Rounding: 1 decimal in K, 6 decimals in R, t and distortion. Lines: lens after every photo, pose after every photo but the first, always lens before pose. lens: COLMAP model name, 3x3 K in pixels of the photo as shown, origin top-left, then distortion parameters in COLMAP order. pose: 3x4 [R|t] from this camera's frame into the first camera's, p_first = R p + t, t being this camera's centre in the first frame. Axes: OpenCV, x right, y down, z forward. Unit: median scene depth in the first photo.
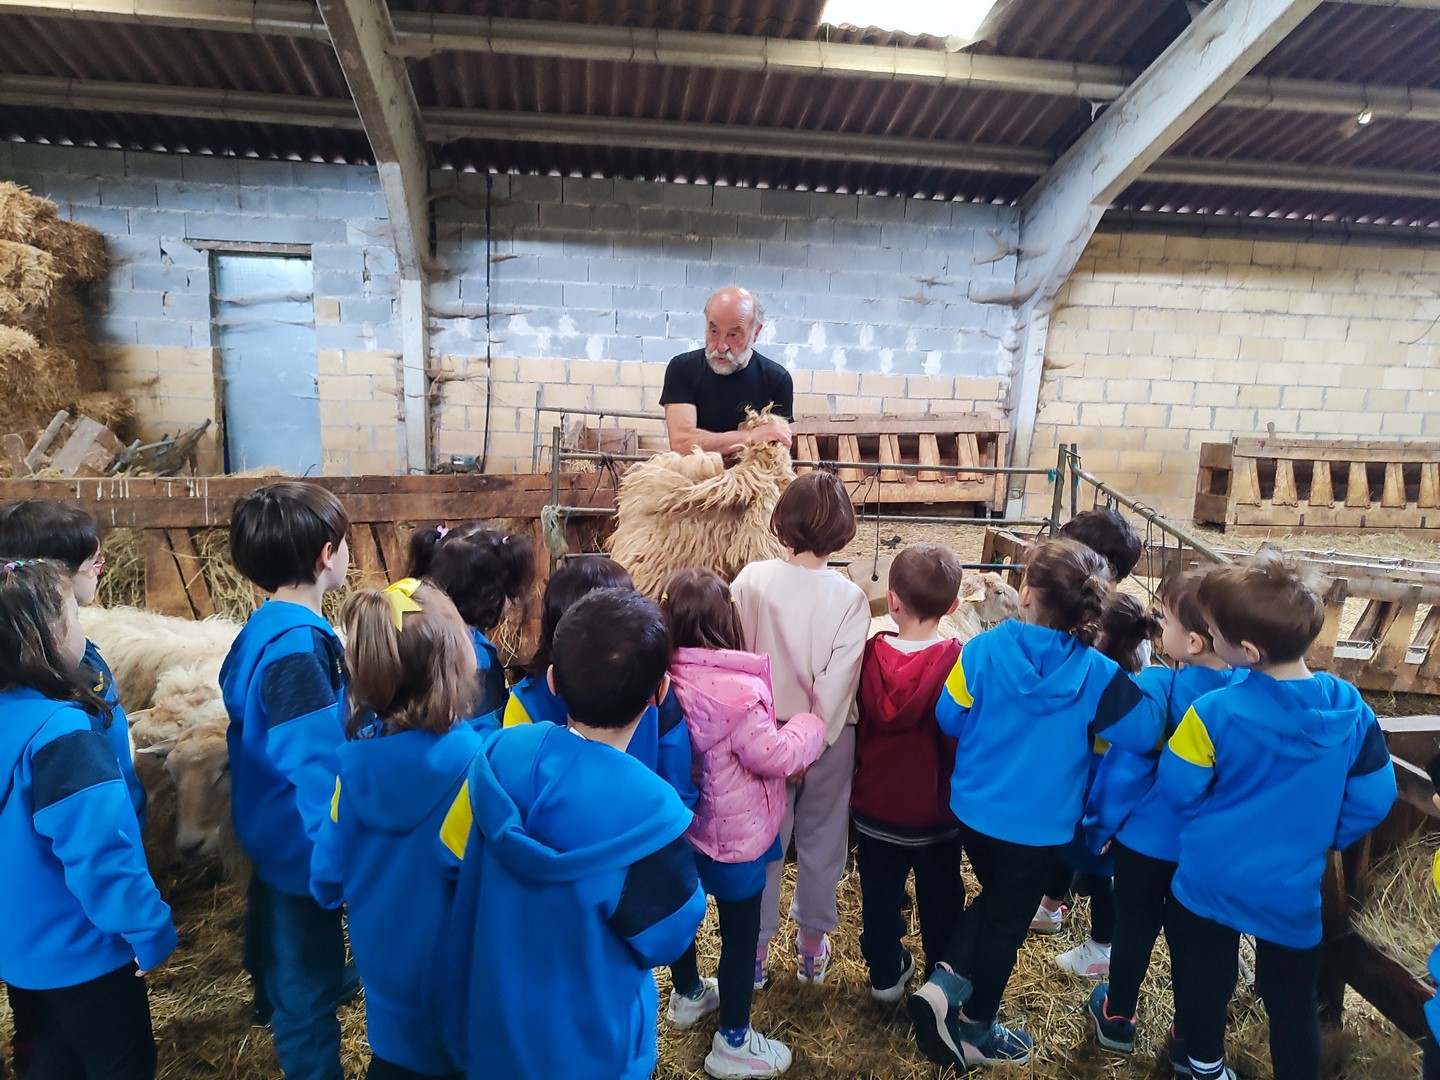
lens RADIAL K [[1060.4, 0, 753.0], [0, 1060.4, 514.2], [0, 0, 1]] dist [0.053626, -0.034086]
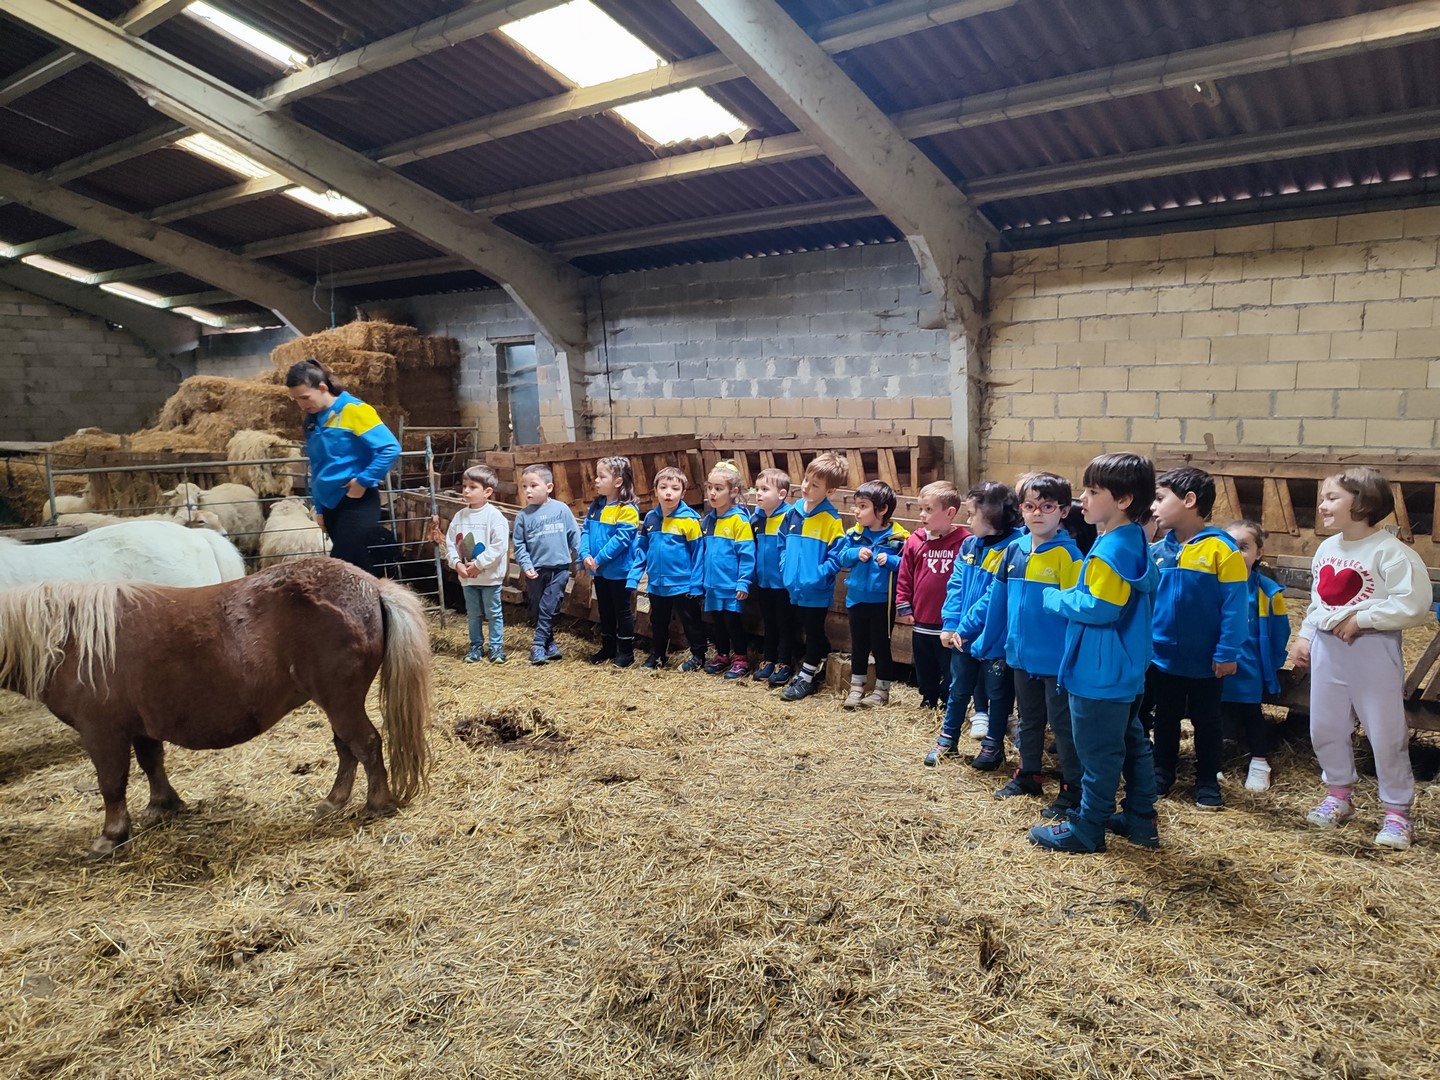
lens RADIAL K [[1128.2, 0, 752.7], [0, 1128.2, 516.7], [0, 0, 1]] dist [0.093014, -0.071947]
pose [[0.671965, 0.031629, -0.739907, 1.012972], [-0.071791, 0.997164, -0.022573, 0.032548], [0.737095, 0.068287, 0.672330, 0.112849]]
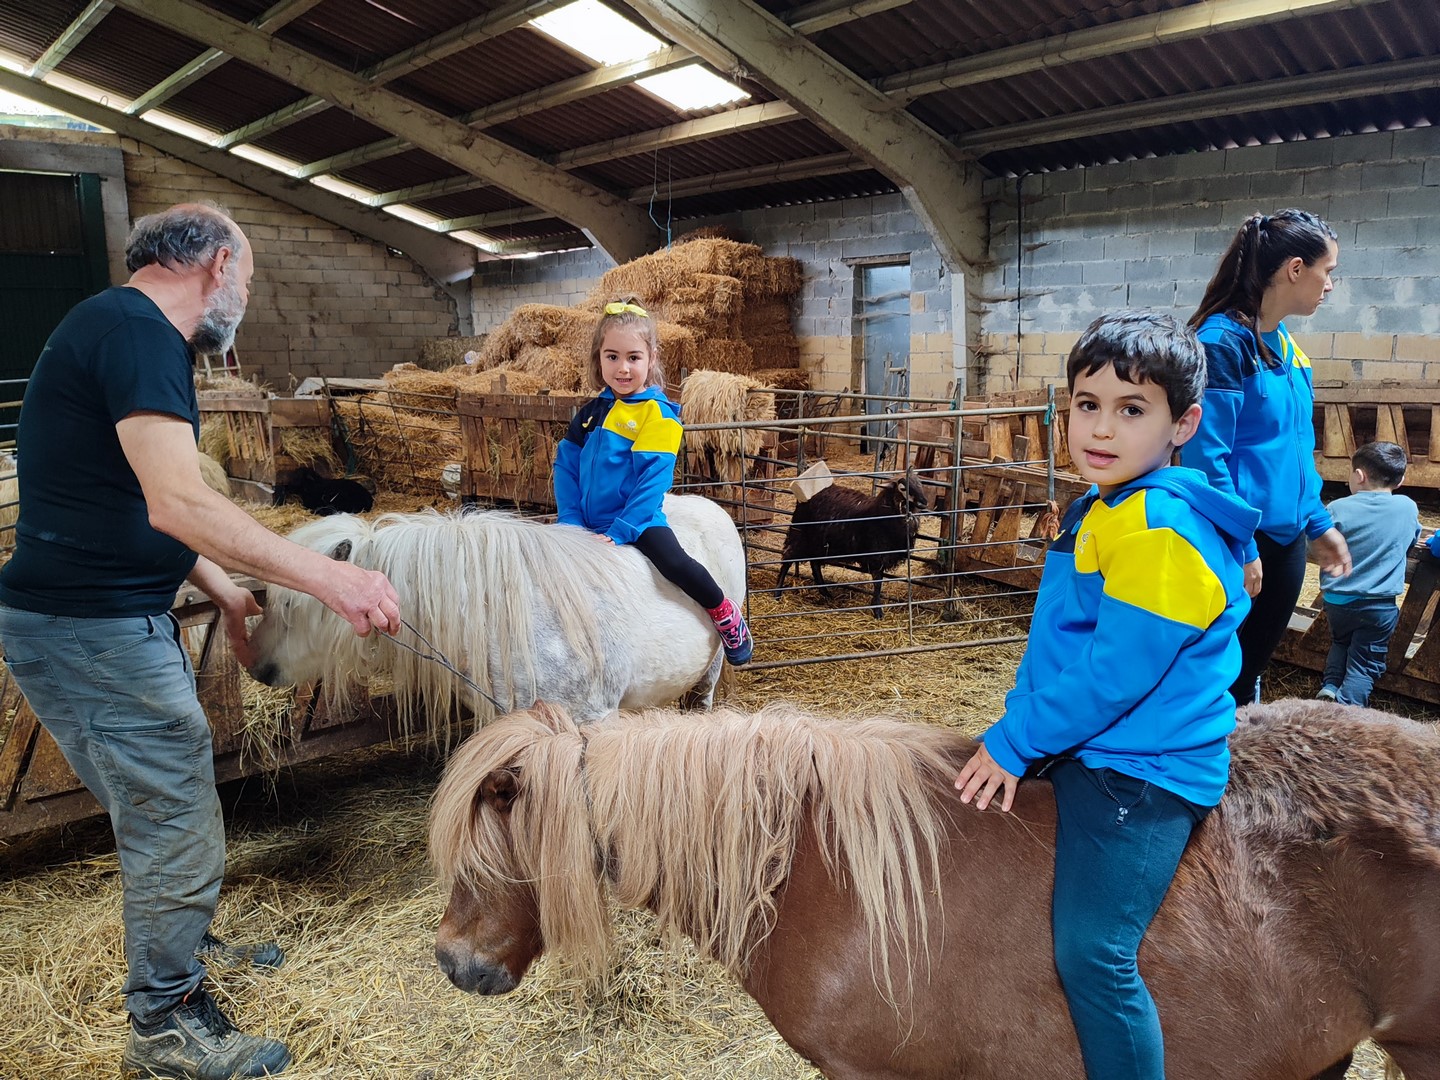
lens RADIAL K [[1131.9, 0, 722.1], [0, 1131.9, 520.1], [0, 0, 1]] dist [0.017609, -0.052350]
pose [[0.556666, 0.093844, -0.825419, 0.597237], [-0.098301, 0.994059, 0.046723, 0.028206], [0.824900, 0.055130, 0.562584, 0.049758]]
